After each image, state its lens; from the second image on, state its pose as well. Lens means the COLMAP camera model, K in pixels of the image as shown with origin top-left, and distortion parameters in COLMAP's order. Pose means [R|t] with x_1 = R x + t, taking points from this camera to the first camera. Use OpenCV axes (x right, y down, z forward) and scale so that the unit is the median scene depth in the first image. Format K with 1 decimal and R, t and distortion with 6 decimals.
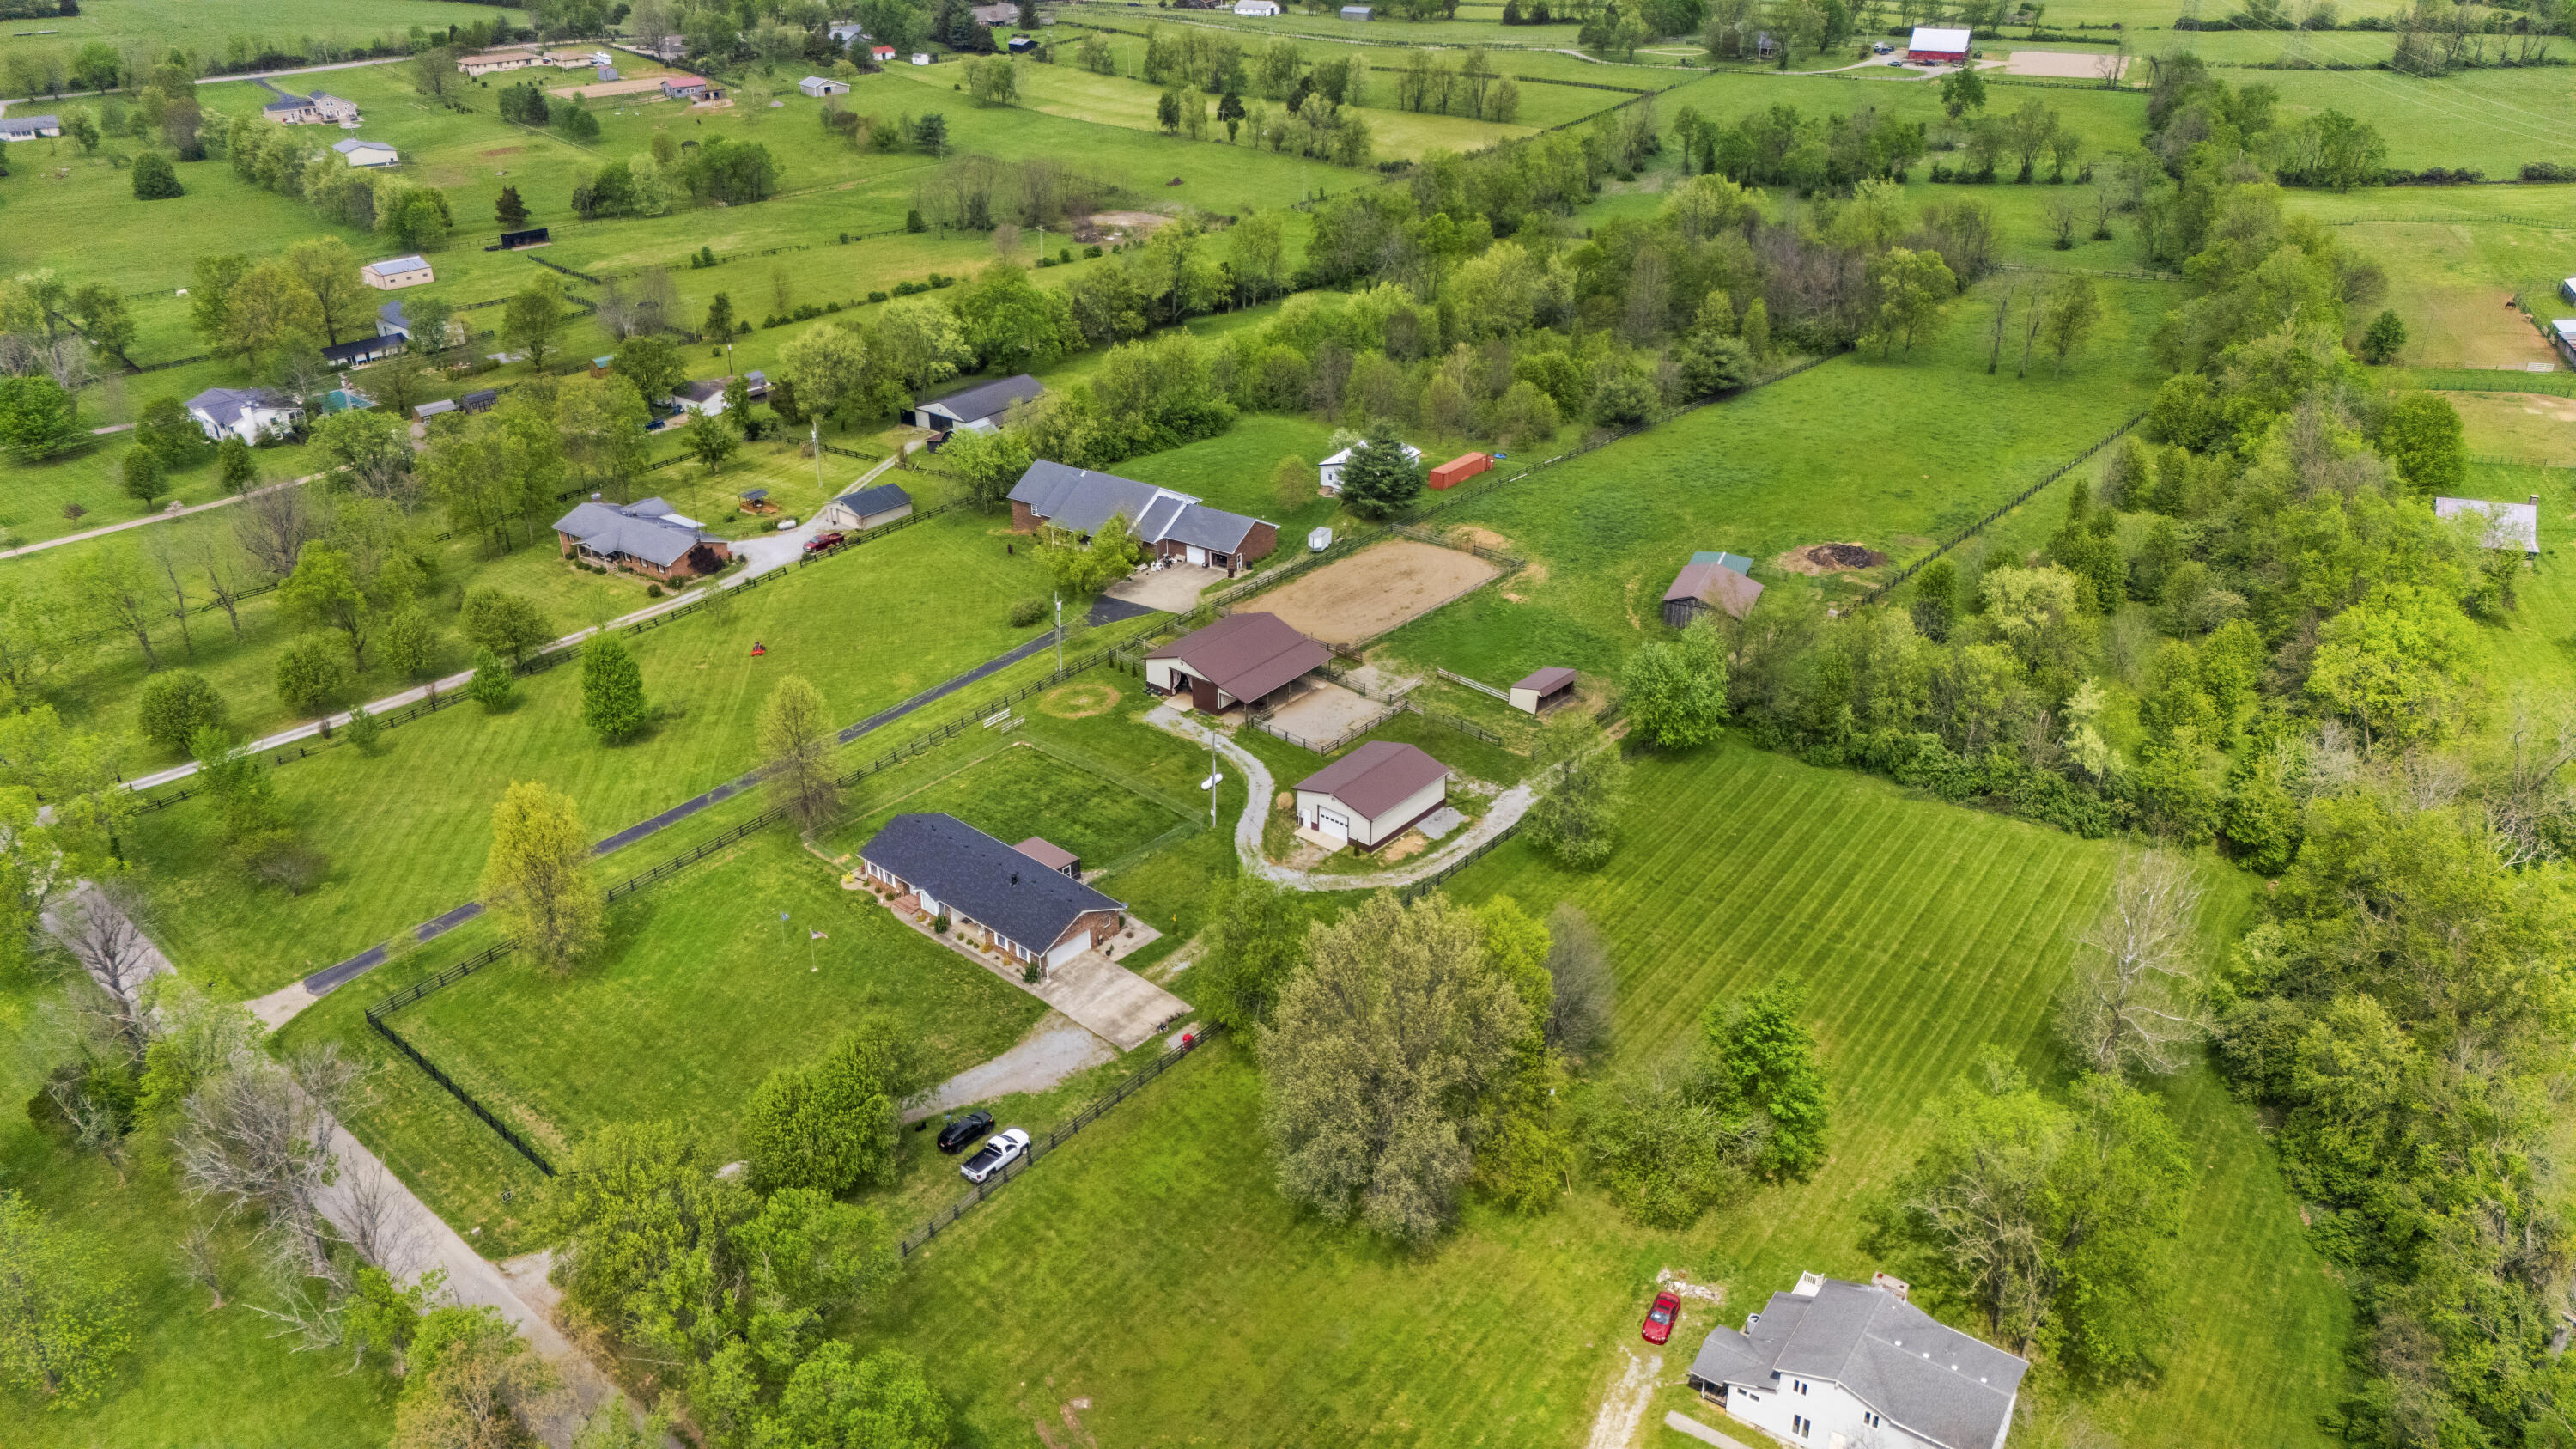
lens RADIAL K [[1883.8, 0, 1288.0], [0, 1883.8, 724.5], [0, 0, 1]] dist [0.046146, -0.000060]
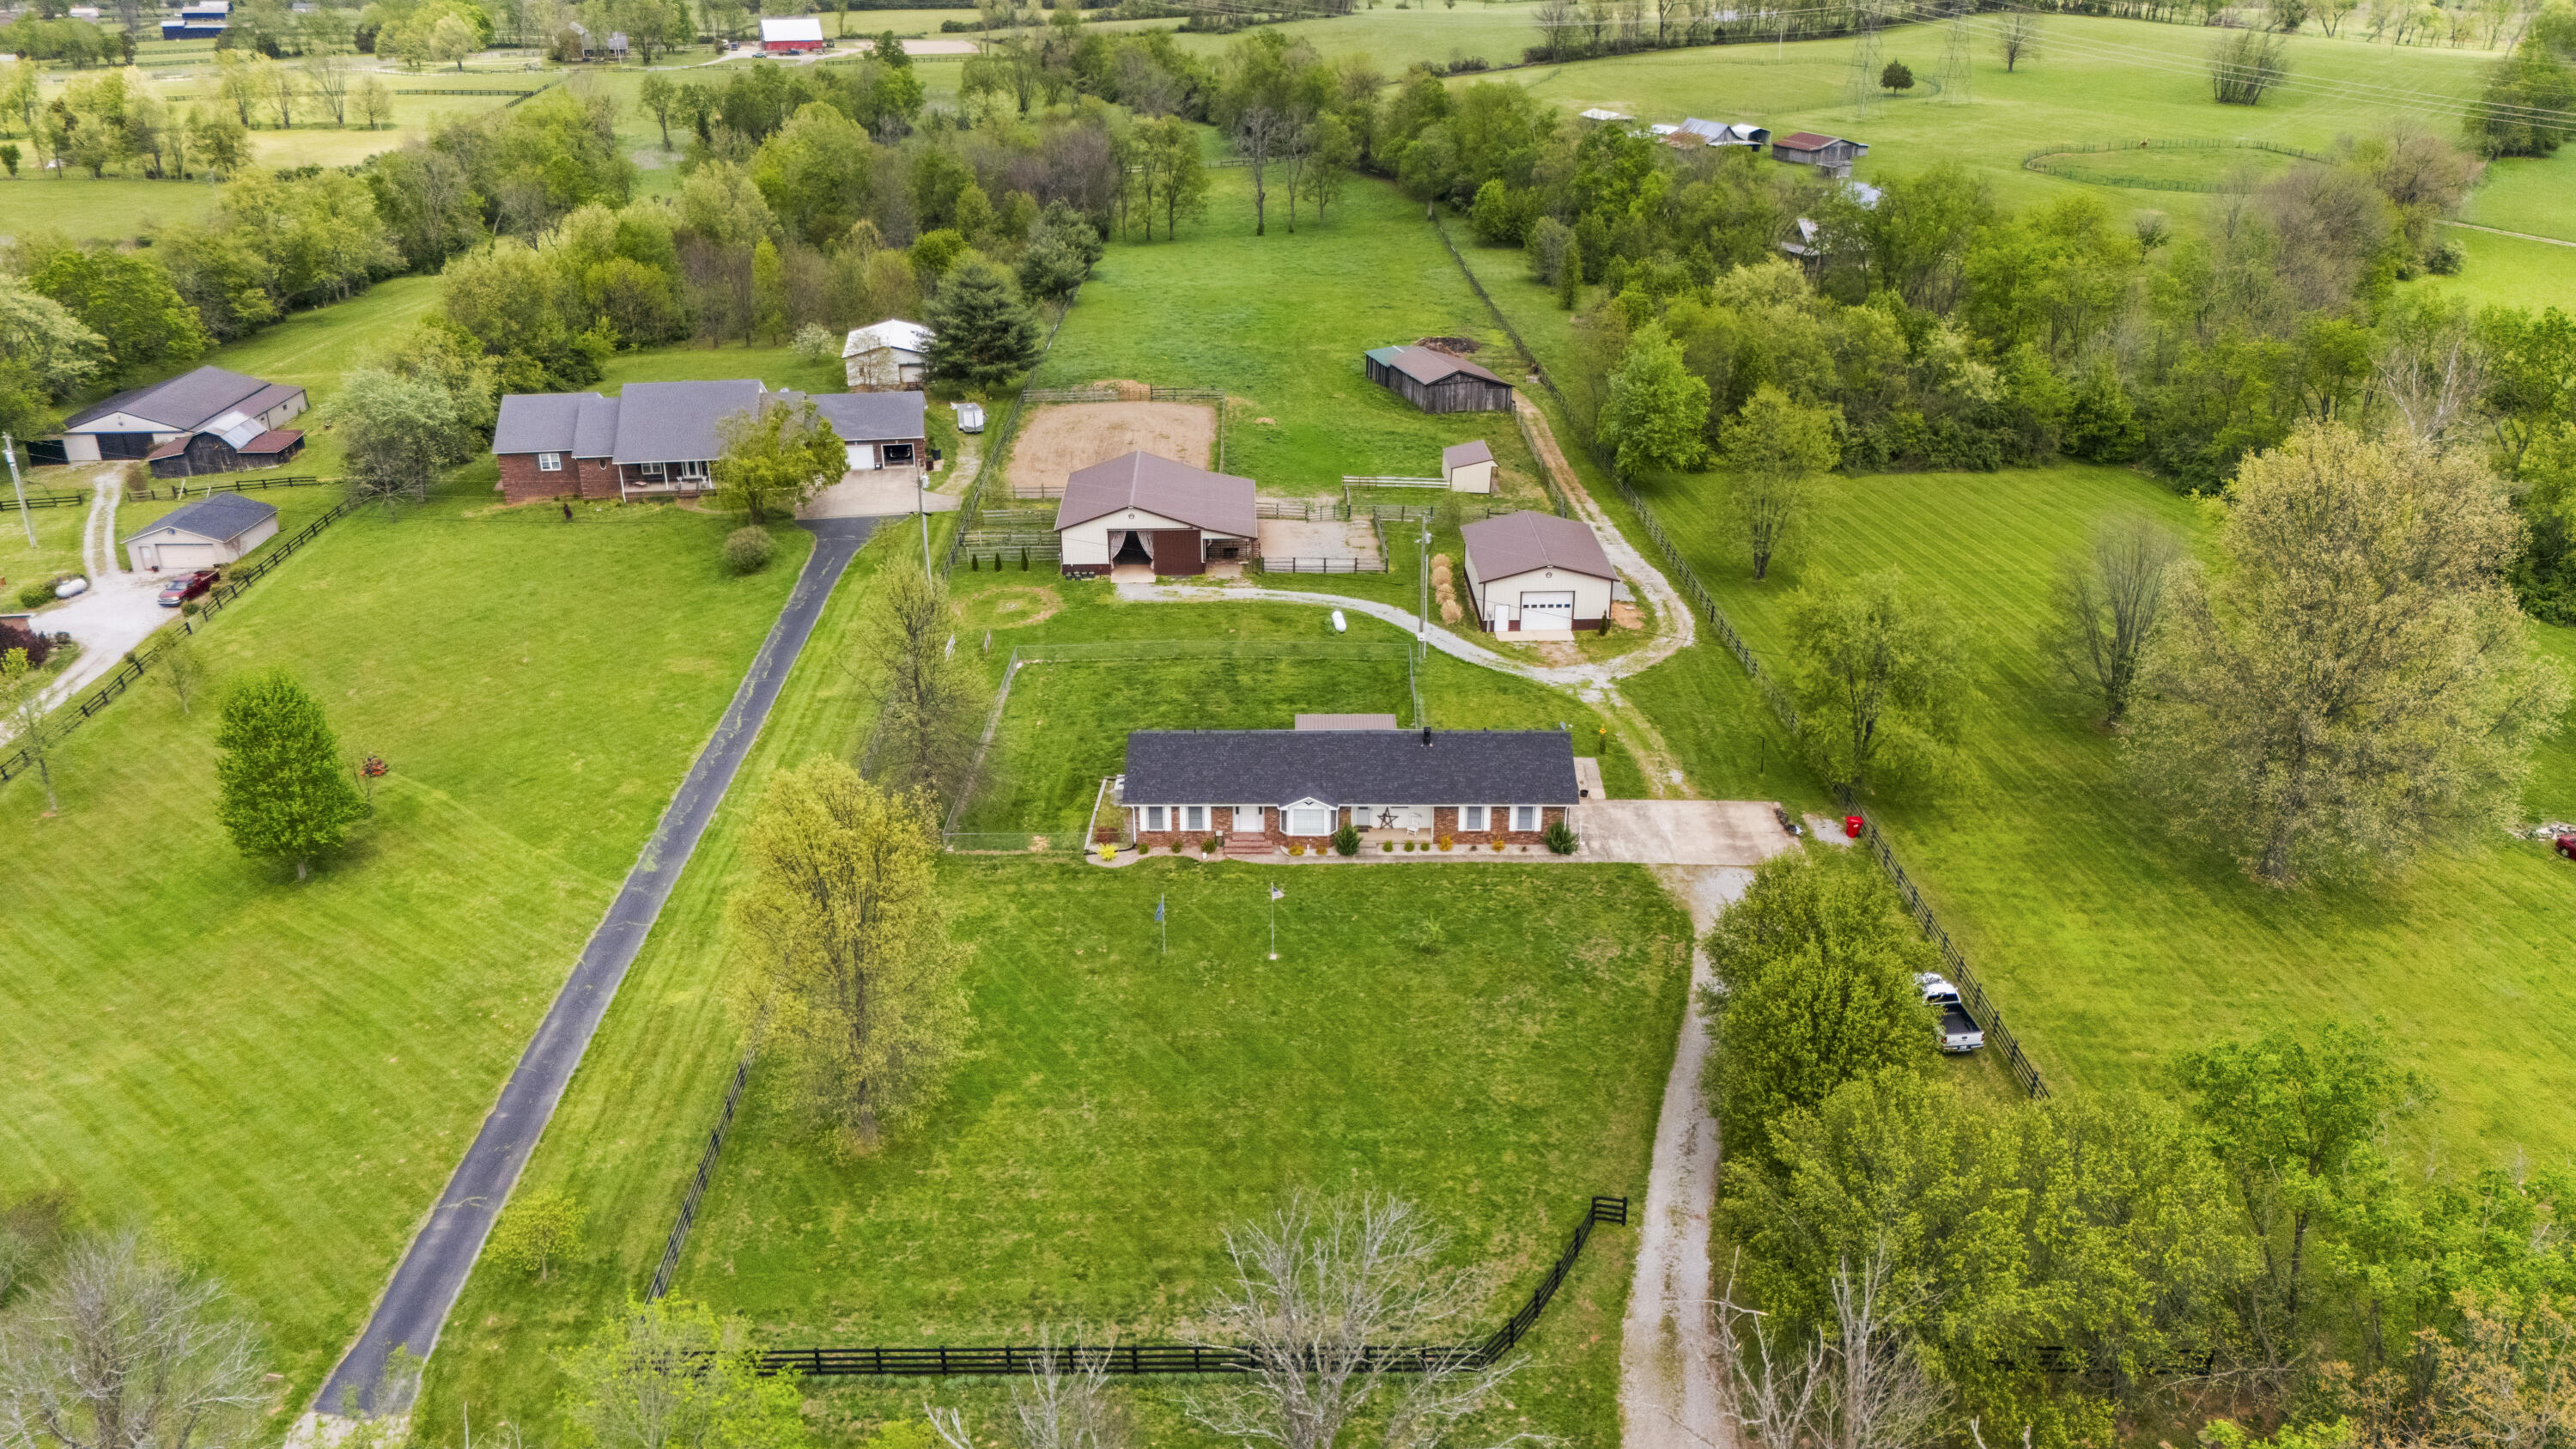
lens RADIAL K [[1930.8, 0, 1288.0], [0, 1930.8, 724.5], [0, 0, 1]] dist [0.107969, -0.121347]
pose [[0.758637, -0.263721, 0.595752, -0.471368], [0.302620, 0.952422, 0.036247, 0.033599], [-0.576966, 0.152788, 0.802350, 0.410245]]
